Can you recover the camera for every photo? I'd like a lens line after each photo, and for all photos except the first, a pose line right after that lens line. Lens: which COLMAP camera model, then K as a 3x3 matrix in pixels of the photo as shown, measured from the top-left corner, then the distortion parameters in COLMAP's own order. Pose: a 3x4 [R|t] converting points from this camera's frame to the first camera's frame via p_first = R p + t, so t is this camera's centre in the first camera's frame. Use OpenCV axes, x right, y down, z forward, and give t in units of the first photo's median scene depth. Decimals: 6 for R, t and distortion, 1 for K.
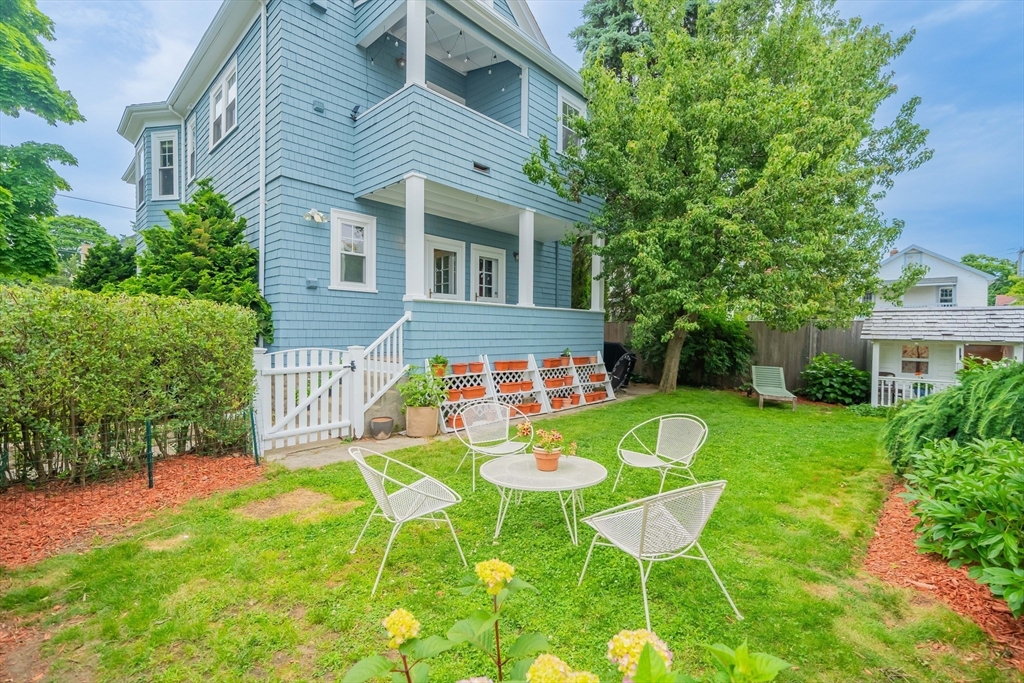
lens RADIAL K [[450.4, 0, 515.9], [0, 450.4, 339.9], [0, 0, 1]] dist [-0.001308, -0.000065]
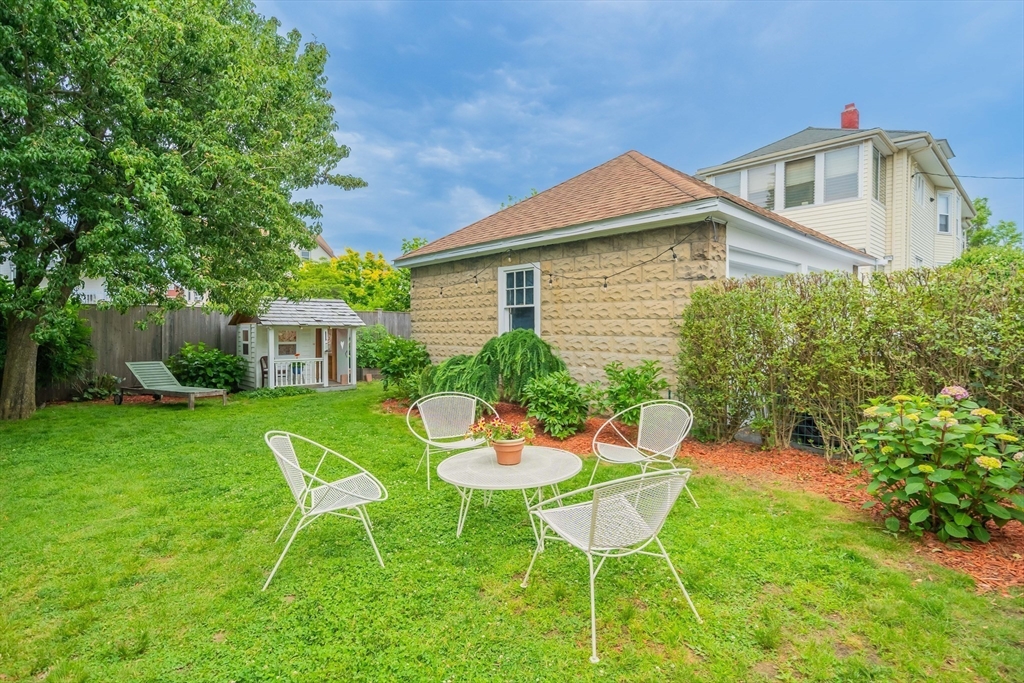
lens RADIAL K [[505.7, 0, 510.1], [0, 505.7, 336.1], [0, 0, 1]] dist [0.004247, 0.000519]
pose [[0.039694, -0.026114, 0.998871, -0.380729], [0.020160, 0.999476, 0.025329, 0.005258], [-0.999008, 0.019132, 0.040199, 0.395918]]
